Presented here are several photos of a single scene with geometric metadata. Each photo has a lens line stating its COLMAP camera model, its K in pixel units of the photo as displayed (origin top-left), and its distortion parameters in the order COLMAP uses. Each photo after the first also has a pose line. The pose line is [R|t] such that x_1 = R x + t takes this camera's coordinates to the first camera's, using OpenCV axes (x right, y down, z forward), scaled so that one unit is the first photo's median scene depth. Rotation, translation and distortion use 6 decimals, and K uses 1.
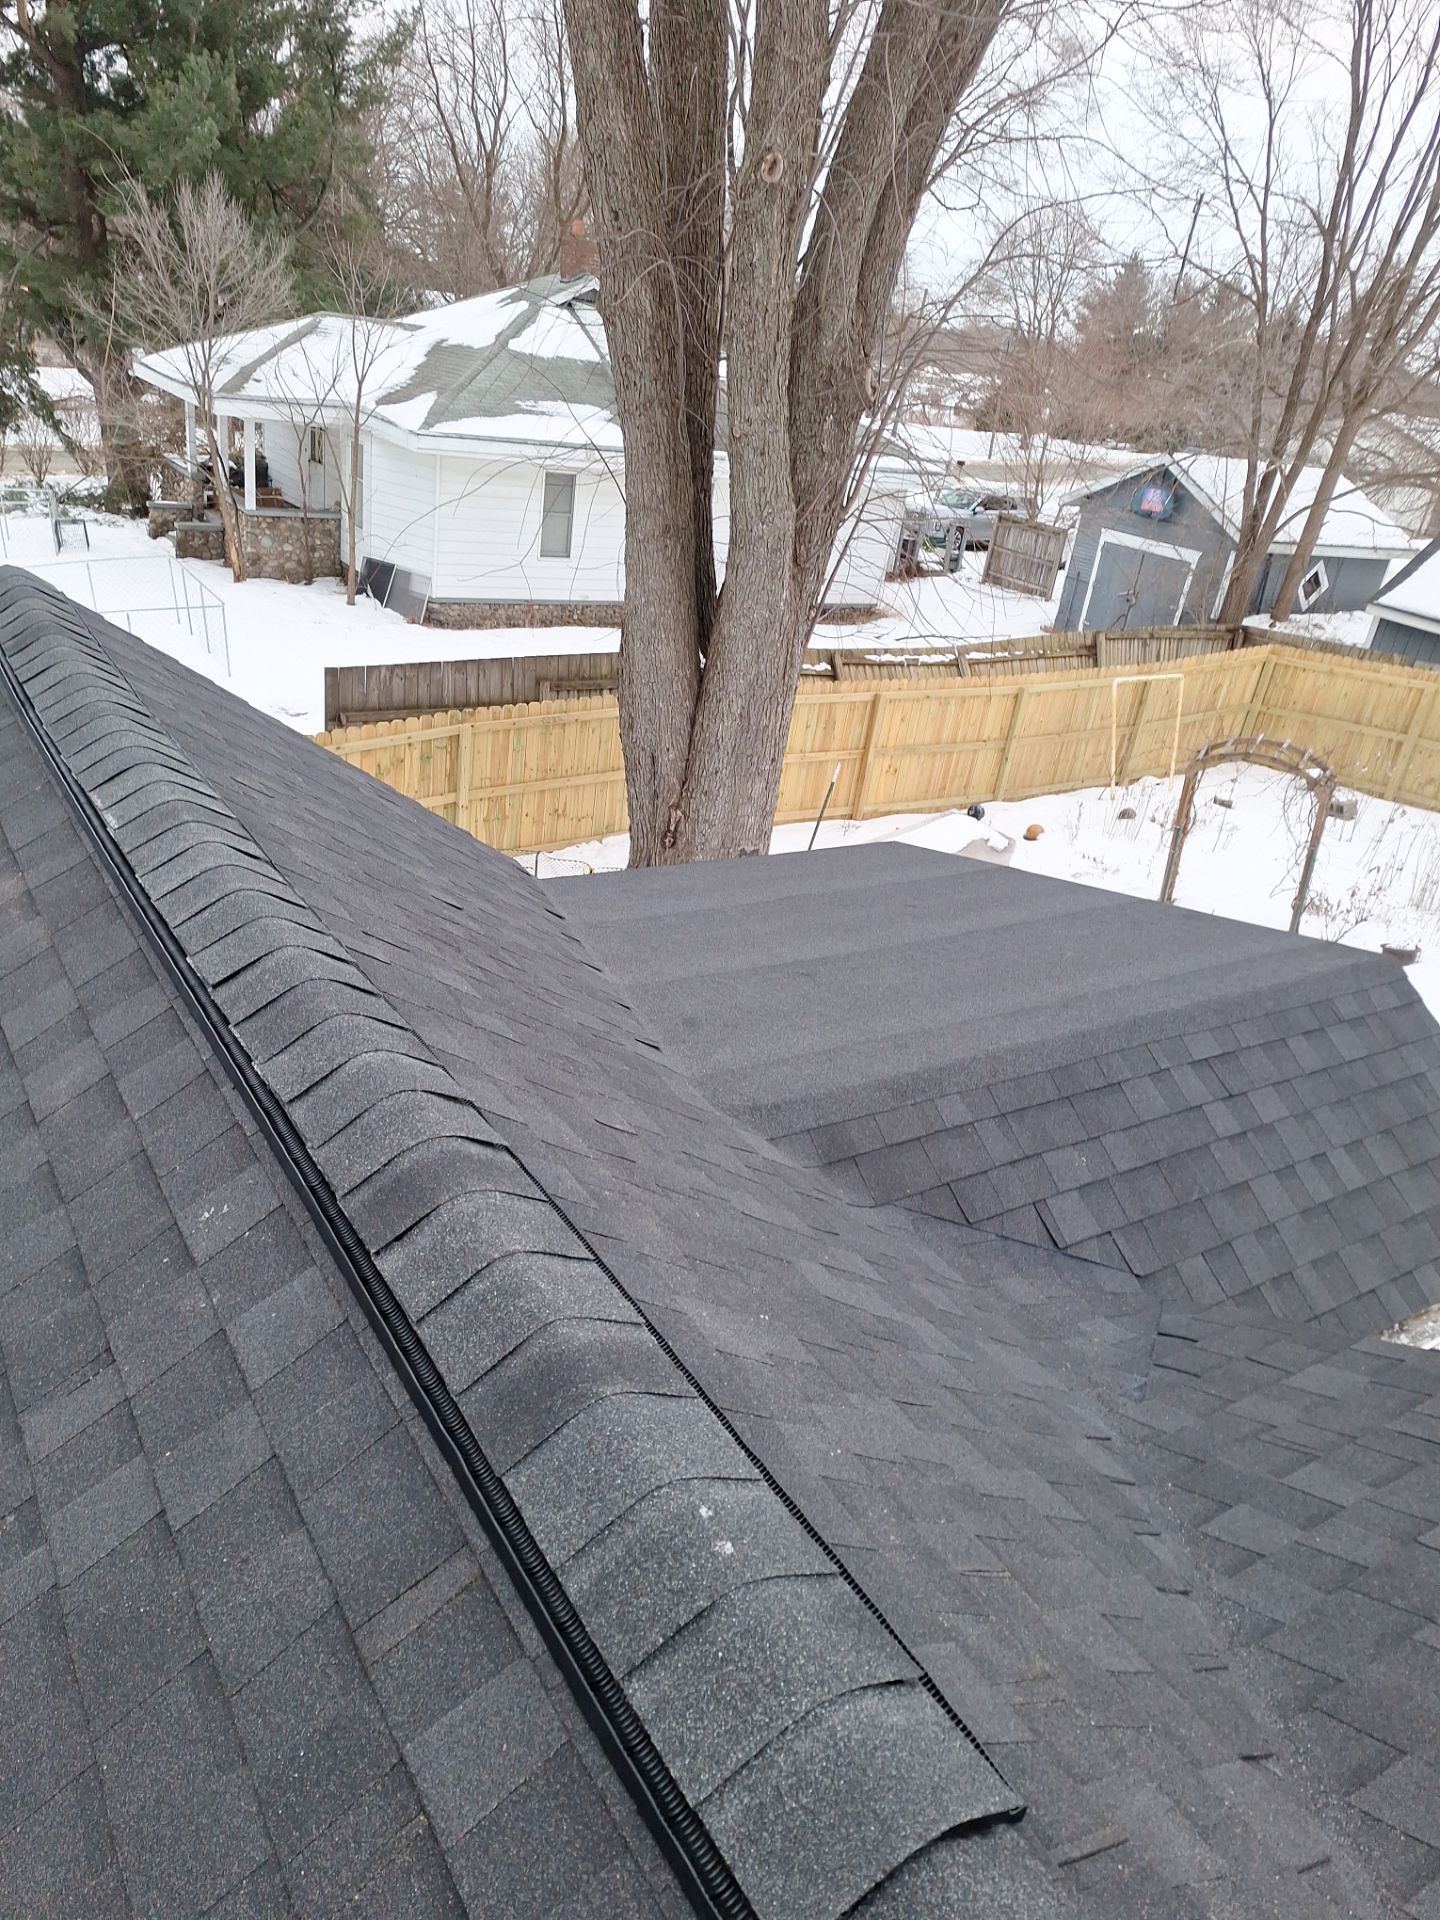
lens RADIAL K [[1336.4, 0, 714.0], [0, 1336.4, 957.2], [0, 0, 1]] dist [0.049593, -0.032965]
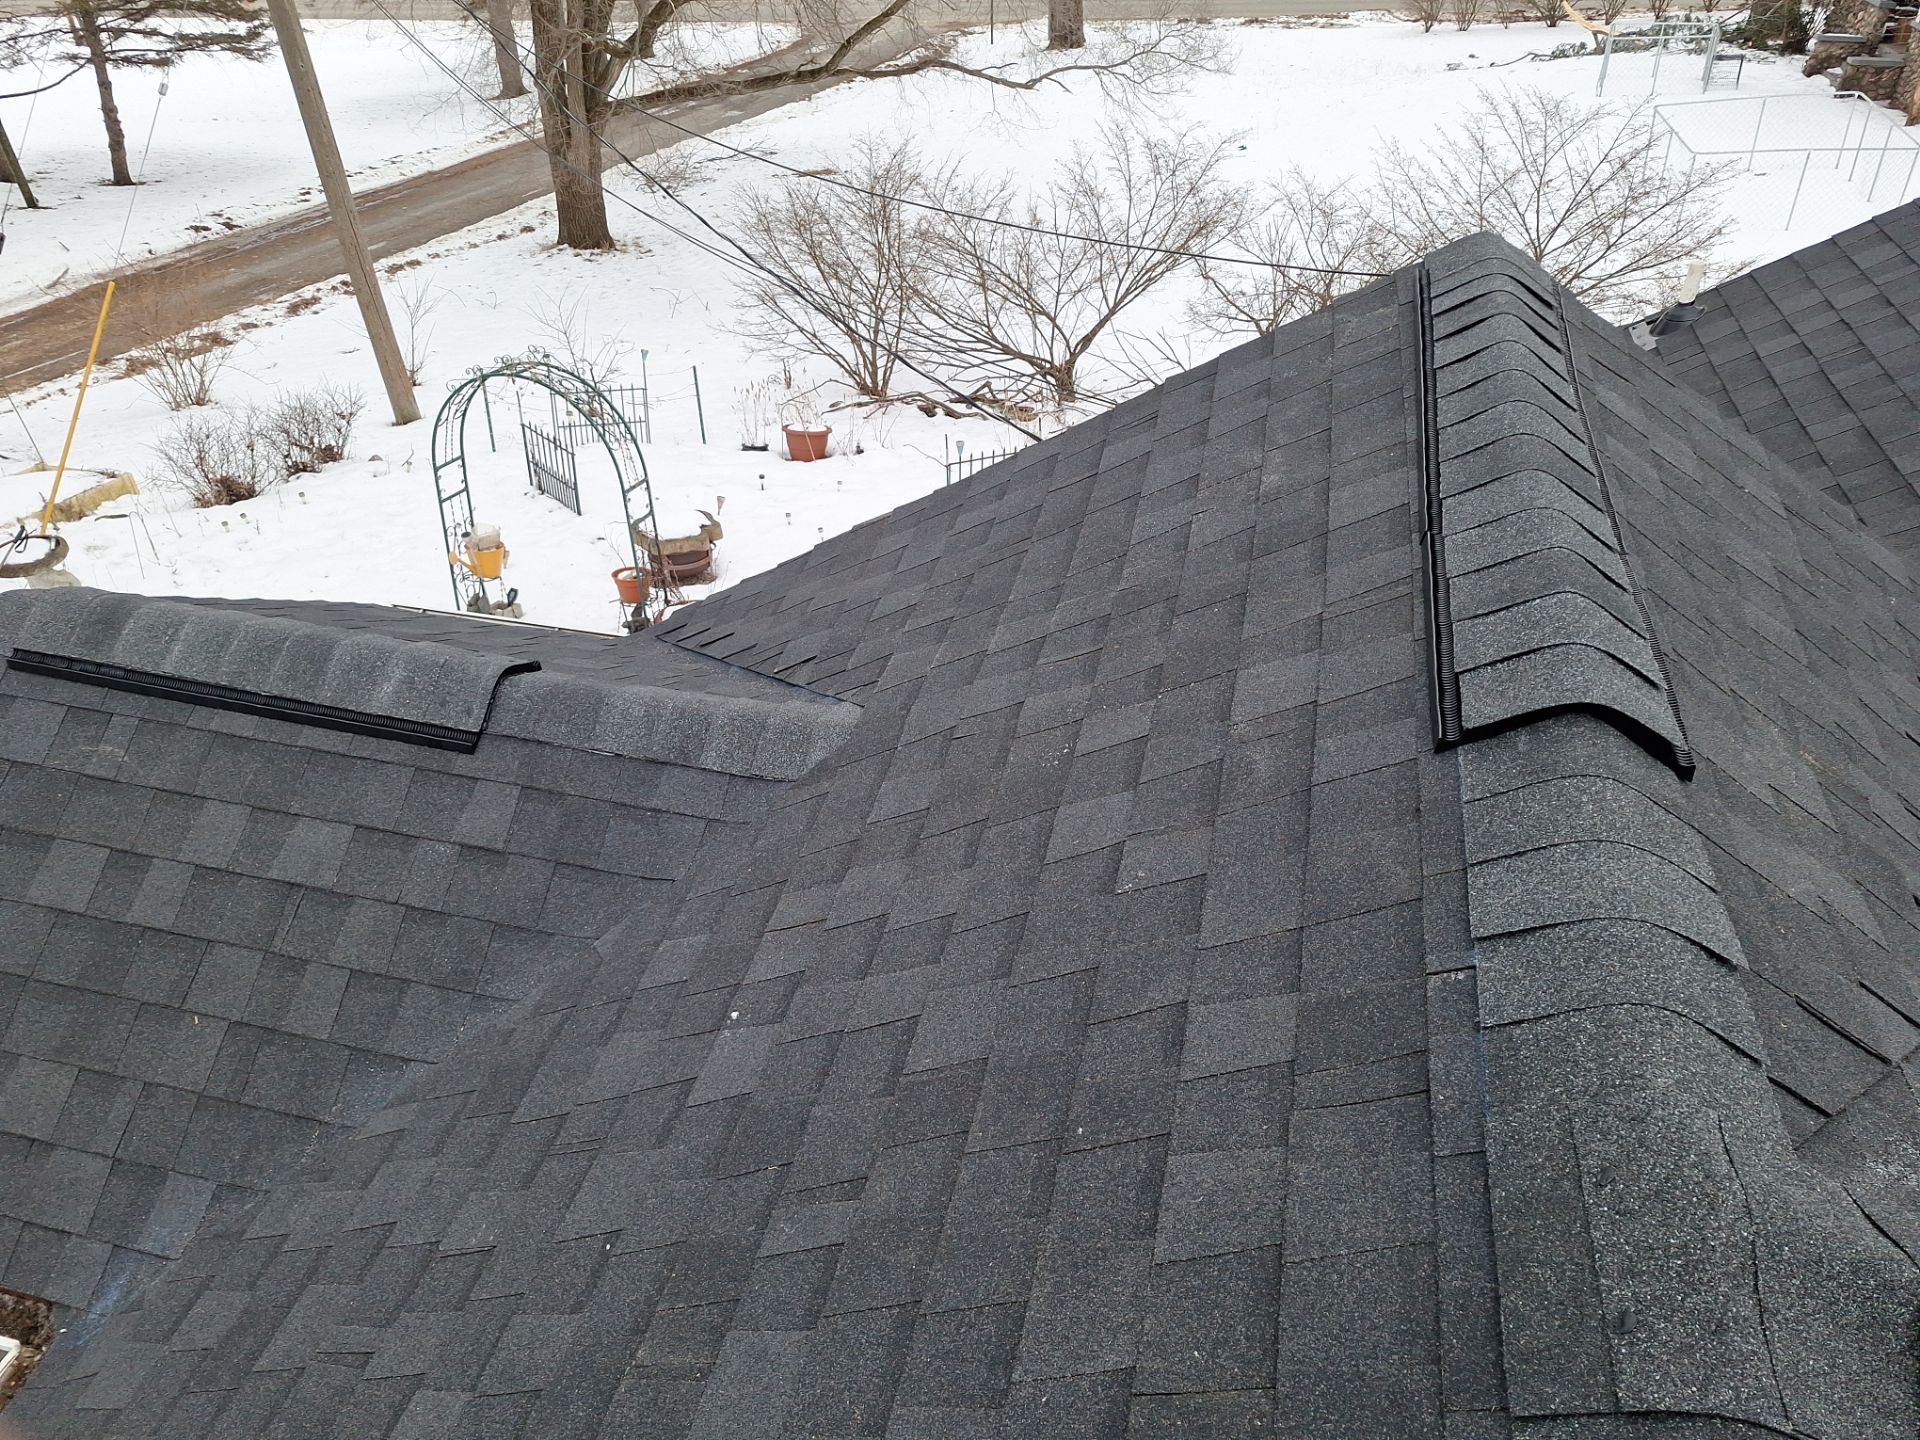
lens RADIAL K [[1336.4, 0, 960.0], [0, 1336.4, 720.0], [0, 0, 1]] dist [0.049593, -0.032965]
pose [[0.687622, 0.326276, -0.648629, -0.070680], [-0.236696, 0.945274, 0.224570, 0.045056], [0.686404, -0.000891, 0.727220, -0.102417]]
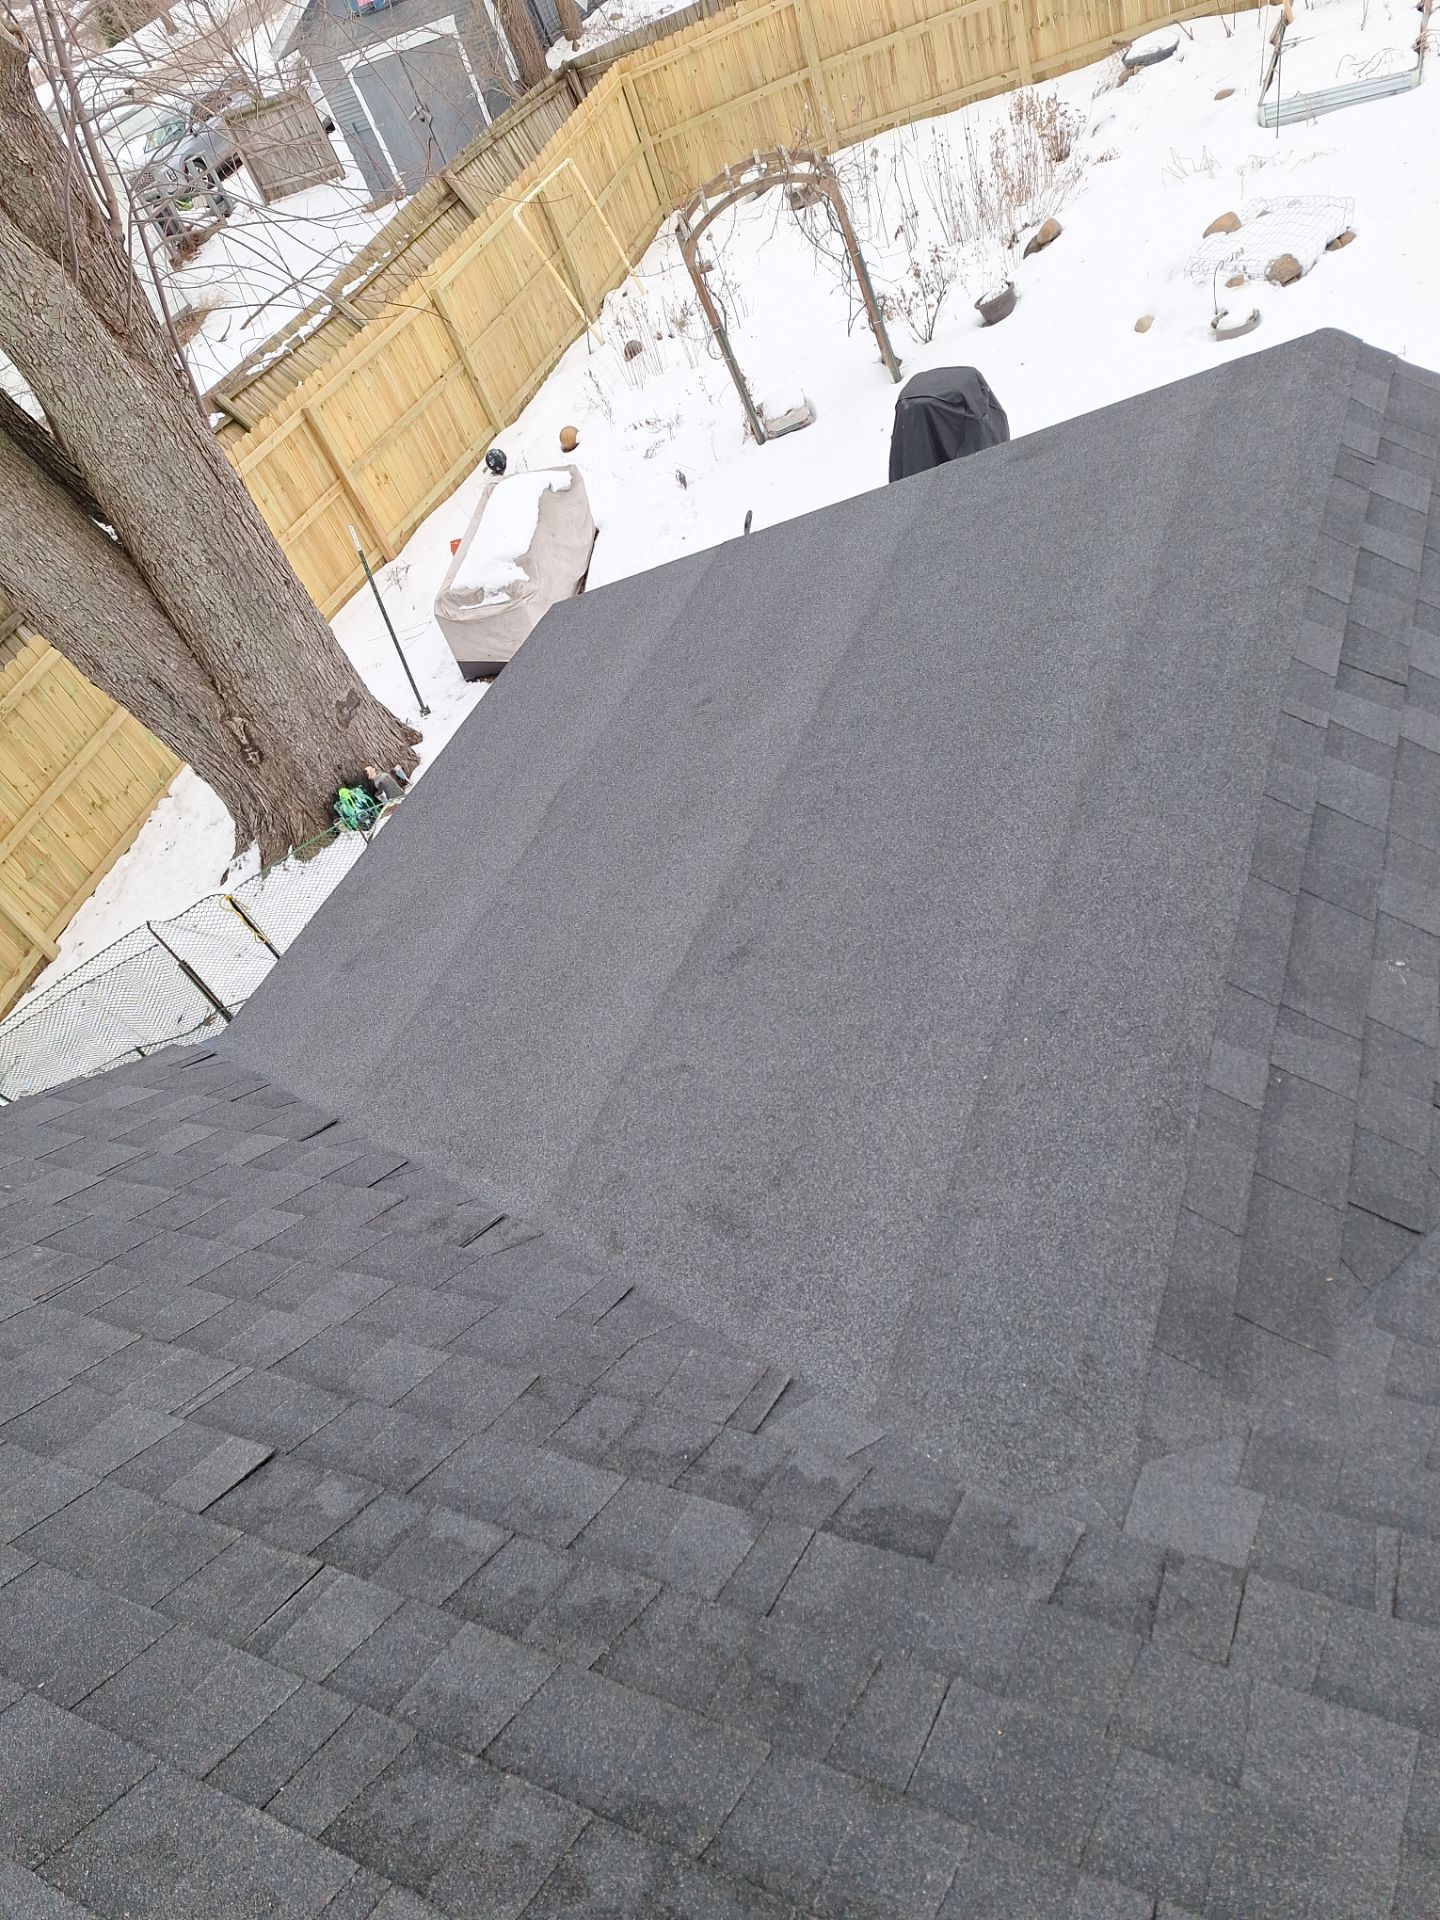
lens RADIAL K [[1321.8, 0, 720.0], [0, 1321.8, 960.0], [0, 0, 1]] dist [0.028027, -0.029654]
pose [[0.737898, -0.664350, 0.118932, -0.002104], [0.606409, 0.729982, 0.315270, -0.036118], [-0.296268, -0.160516, 0.941520, 0.091204]]
